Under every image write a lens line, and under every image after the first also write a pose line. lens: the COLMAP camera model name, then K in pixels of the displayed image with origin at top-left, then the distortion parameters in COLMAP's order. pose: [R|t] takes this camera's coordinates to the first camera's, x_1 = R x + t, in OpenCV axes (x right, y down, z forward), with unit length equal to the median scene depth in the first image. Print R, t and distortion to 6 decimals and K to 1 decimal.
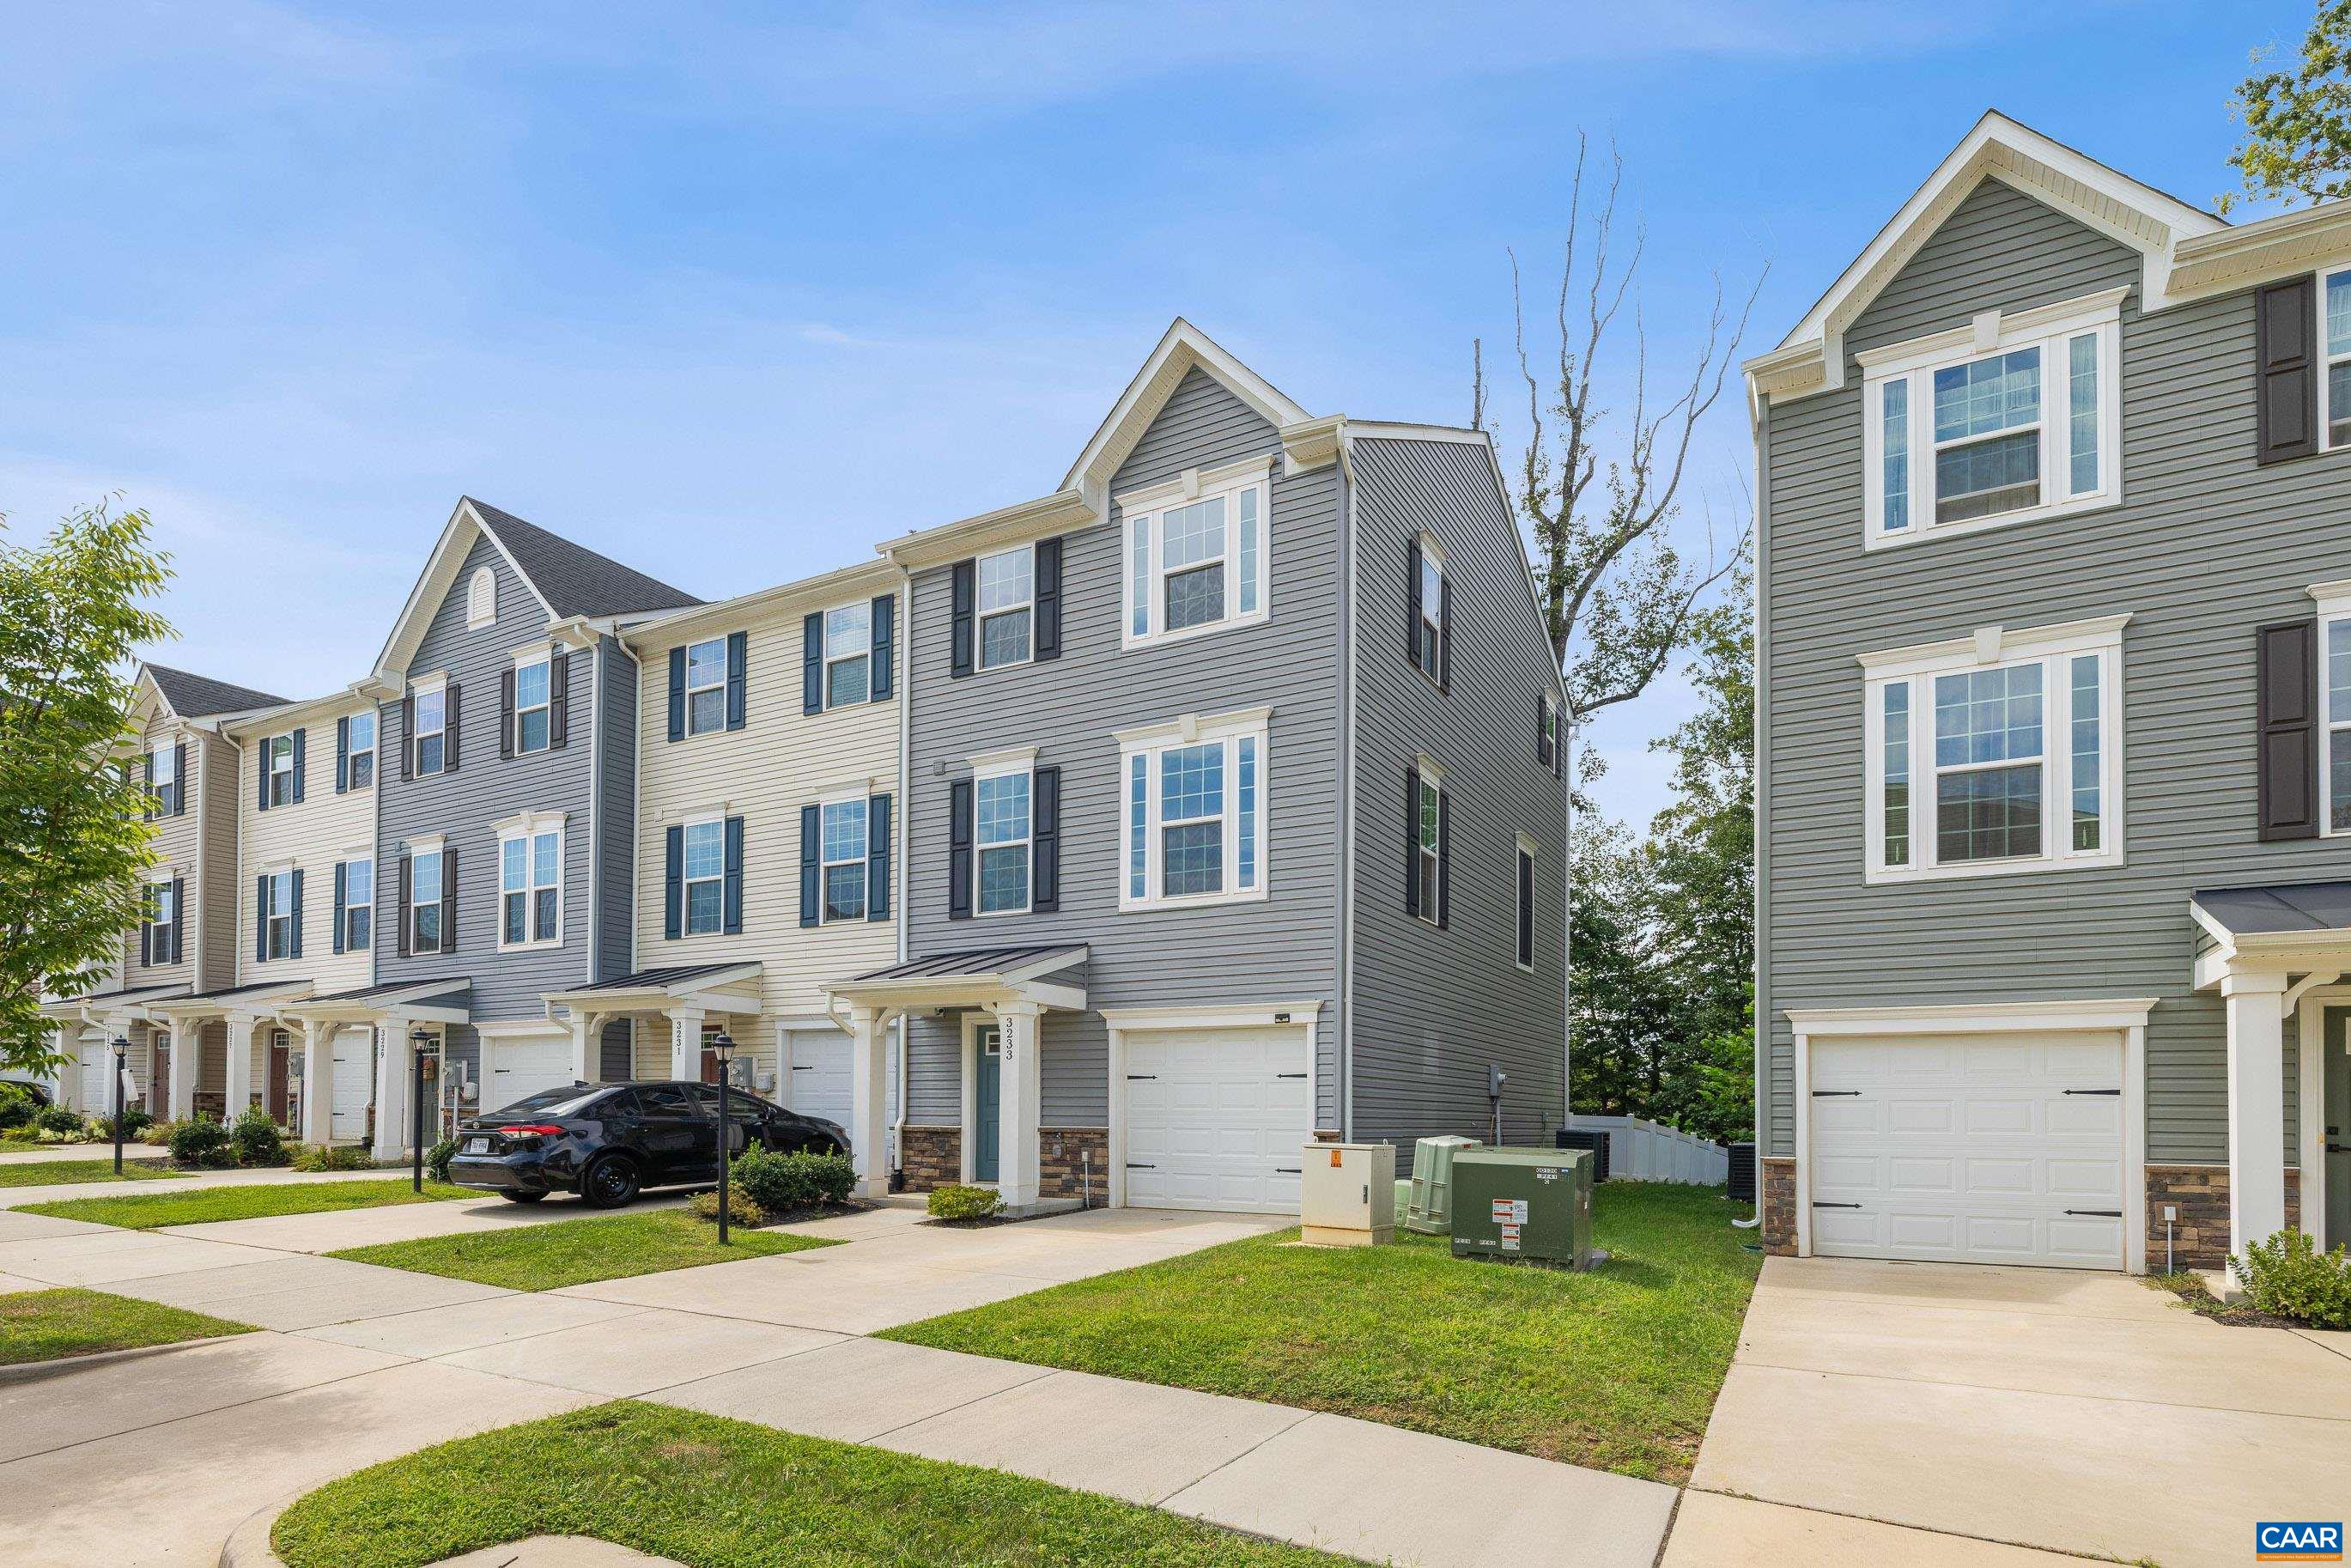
lens RADIAL K [[1025.4, 0, 1175.5], [0, 1025.4, 784.0], [0, 0, 1]] dist [-0.000175, 0.000234]
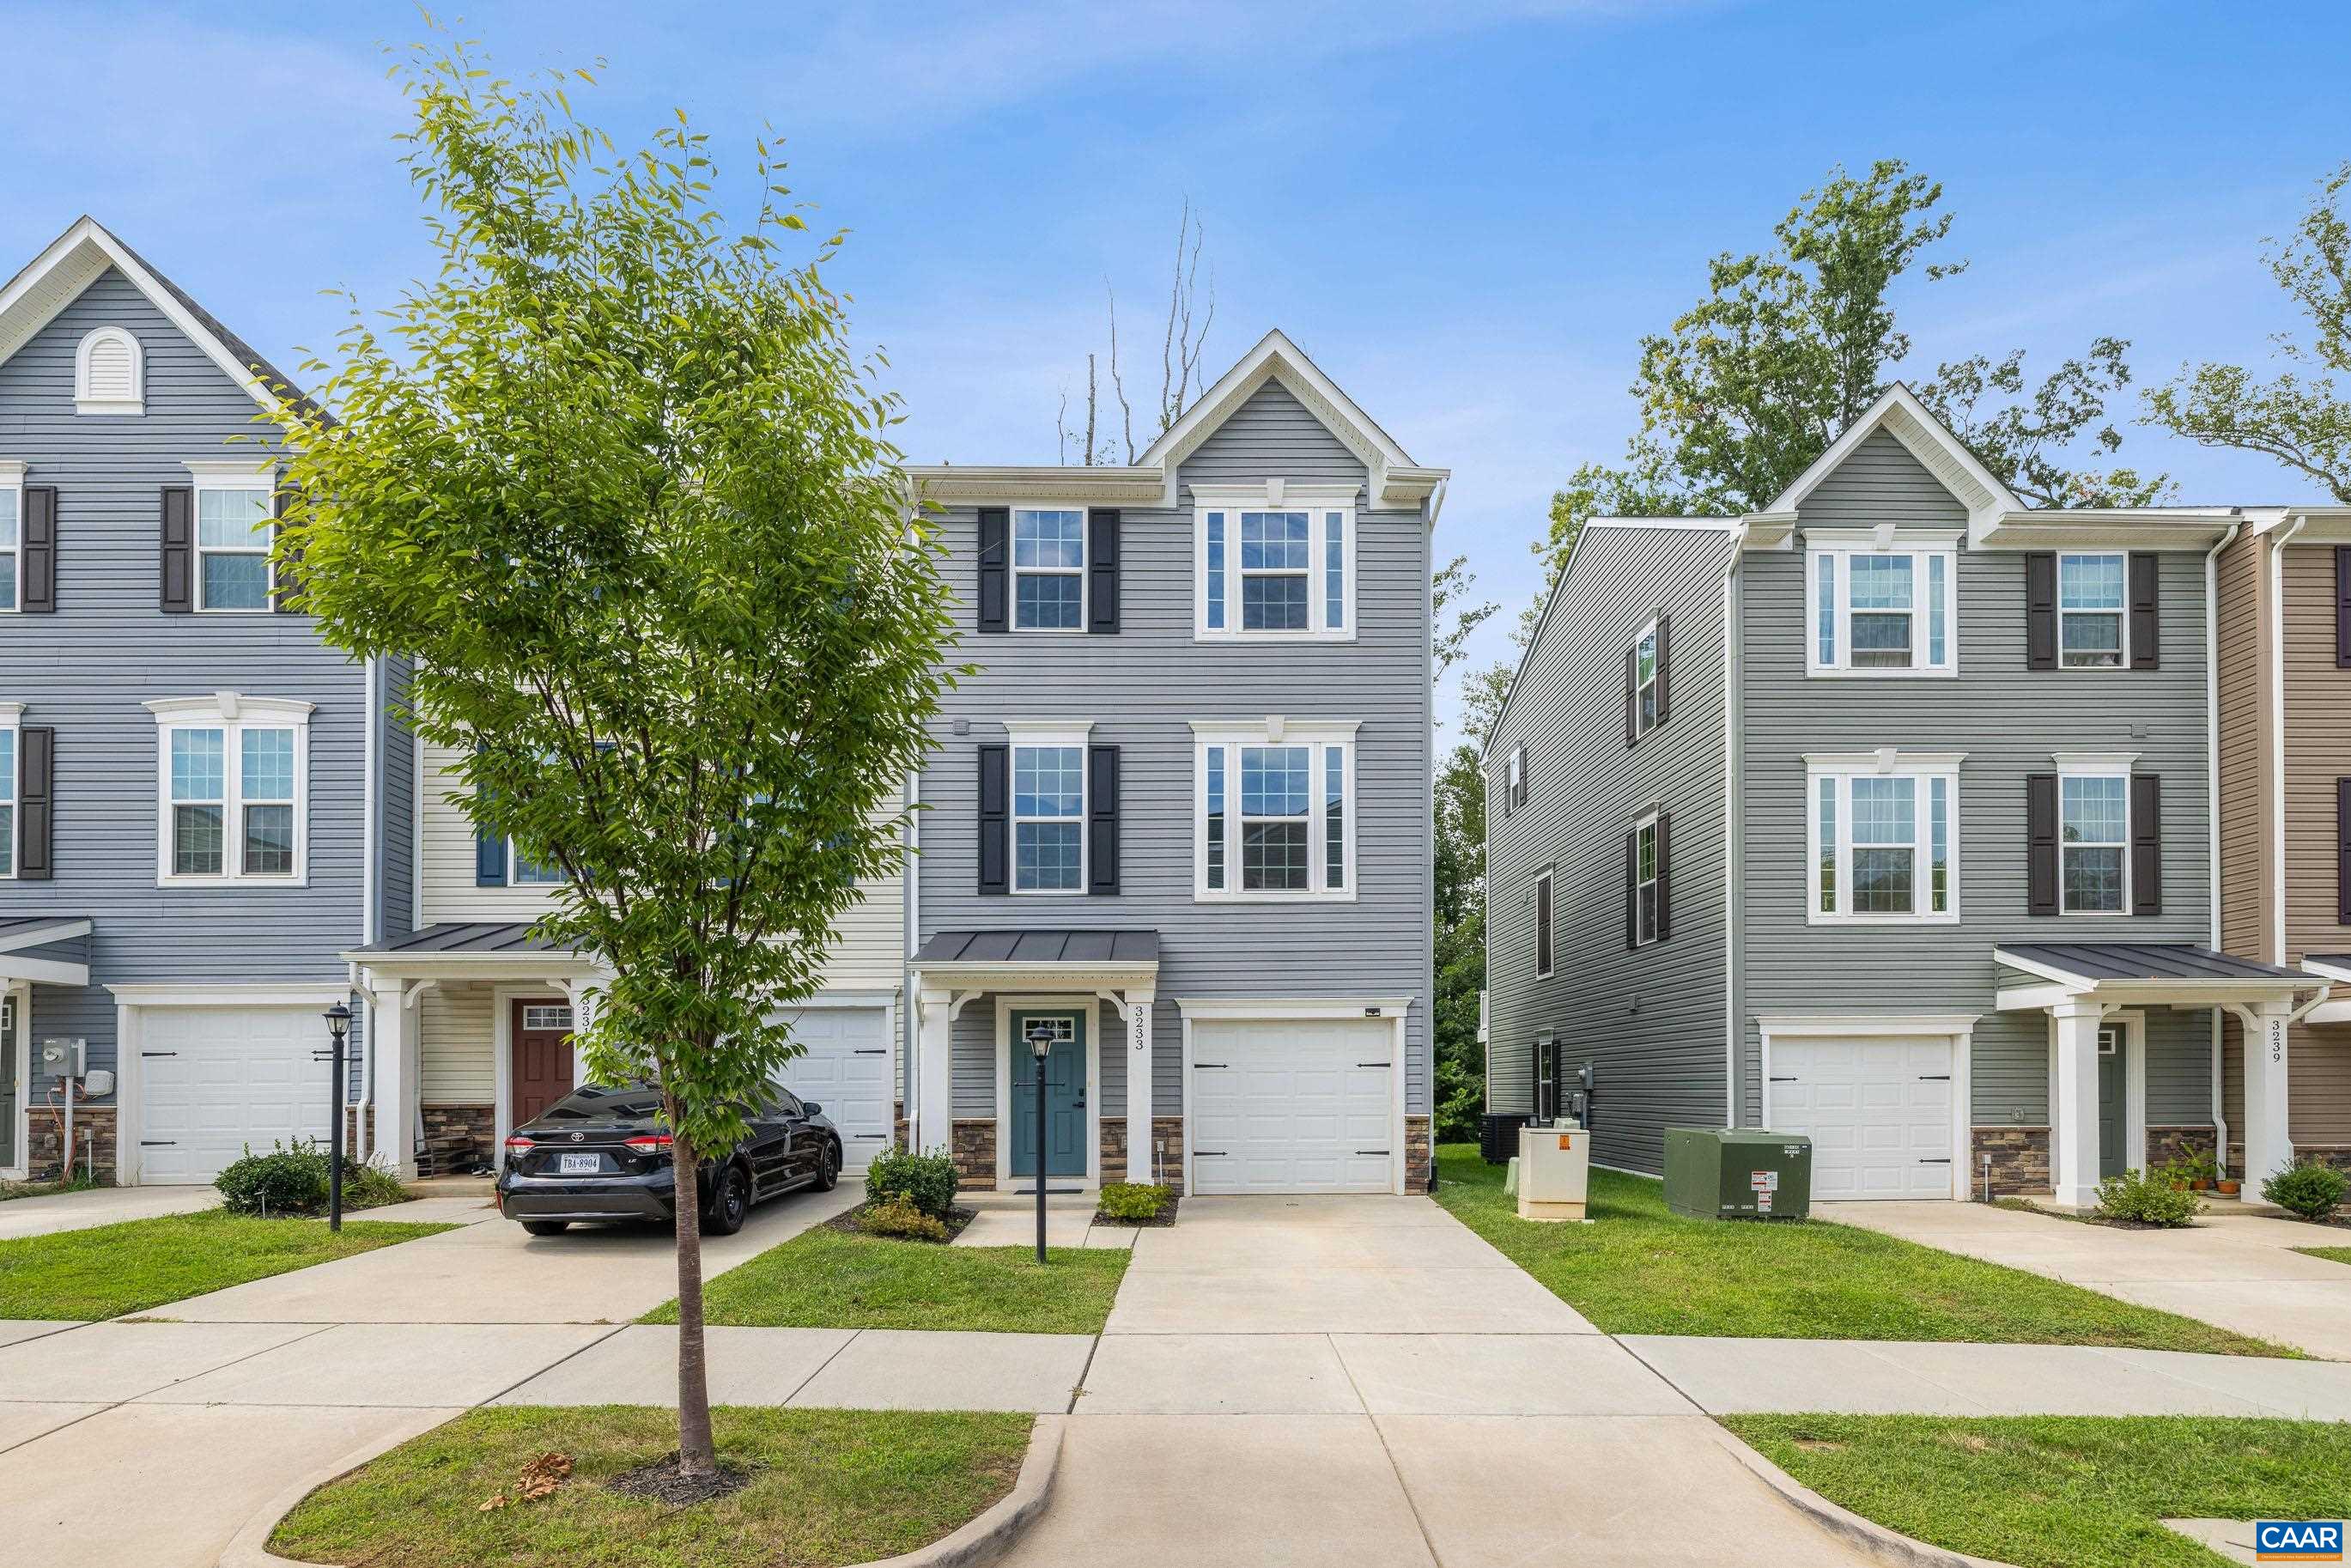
lens RADIAL K [[1010.9, 0, 1175.6], [0, 1010.9, 768.1], [0, 0, 1]] dist [0.000617, 0.000079]
pose [[0.897835, 0.120550, 0.423508, -0.524259], [-0.123458, 0.992134, -0.020678, 0.018930], [-0.422670, -0.033720, 0.905656, 0.119908]]
